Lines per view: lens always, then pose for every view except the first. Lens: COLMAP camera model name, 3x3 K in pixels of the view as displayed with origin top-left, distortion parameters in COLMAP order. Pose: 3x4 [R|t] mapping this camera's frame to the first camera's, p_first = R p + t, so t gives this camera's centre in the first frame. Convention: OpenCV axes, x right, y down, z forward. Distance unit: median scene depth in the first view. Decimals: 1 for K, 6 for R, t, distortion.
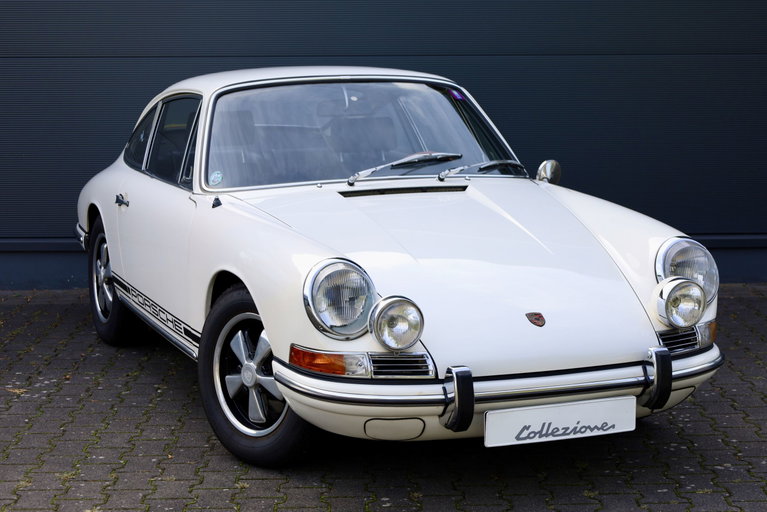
lens RADIAL K [[1708.0, 0, 383.5], [0, 1708.0, 256.0], [0, 0, 1]] dist [-0.024246, 0.224756]
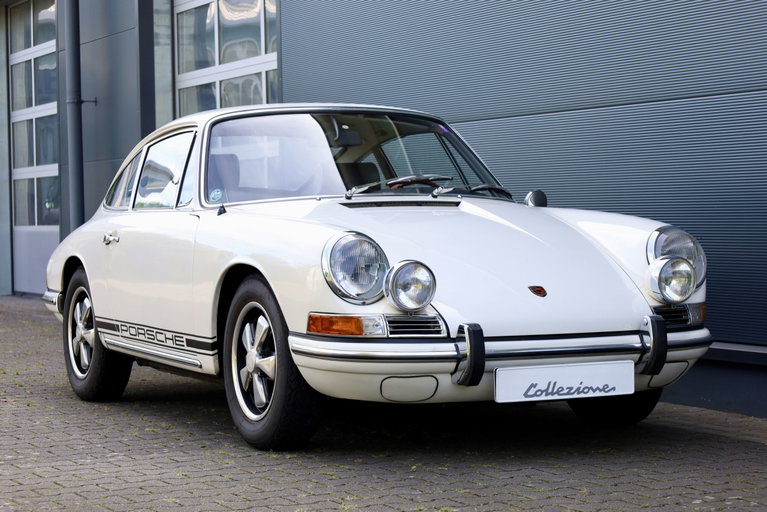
lens RADIAL K [[2026.9, 0, 383.5], [0, 2026.9, 256.0], [0, 0, 1]] dist [-0.031481, 0.240648]
pose [[0.998873, -0.010825, 0.046206, -0.063859], [0.016373, 0.992462, -0.121451, 0.164890], [-0.044543, 0.122071, 0.991521, -0.243474]]
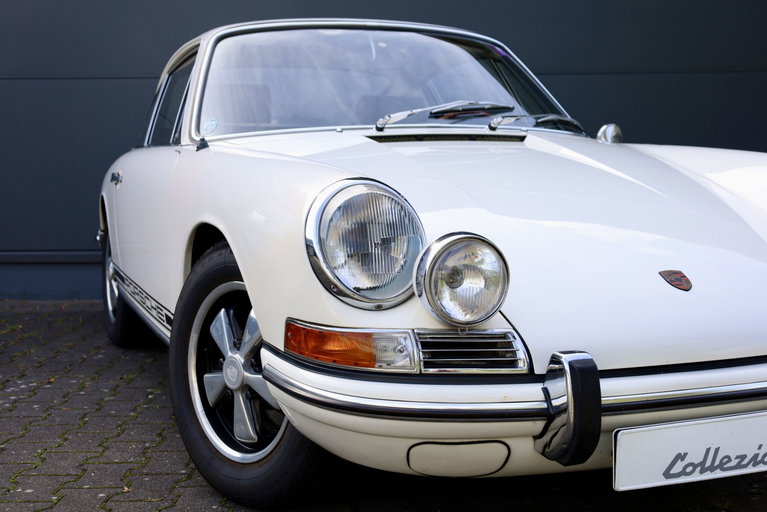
lens RADIAL K [[1077.0, 0, 383.5], [0, 1077.0, 256.0], [0, 0, 1]] dist [-0.000561, 0.017464]
pose [[0.999950, -0.004152, -0.009132, -0.015238], [0.003689, 0.998734, -0.050173, 0.047233], [0.009329, 0.050137, 0.998699, 0.595433]]
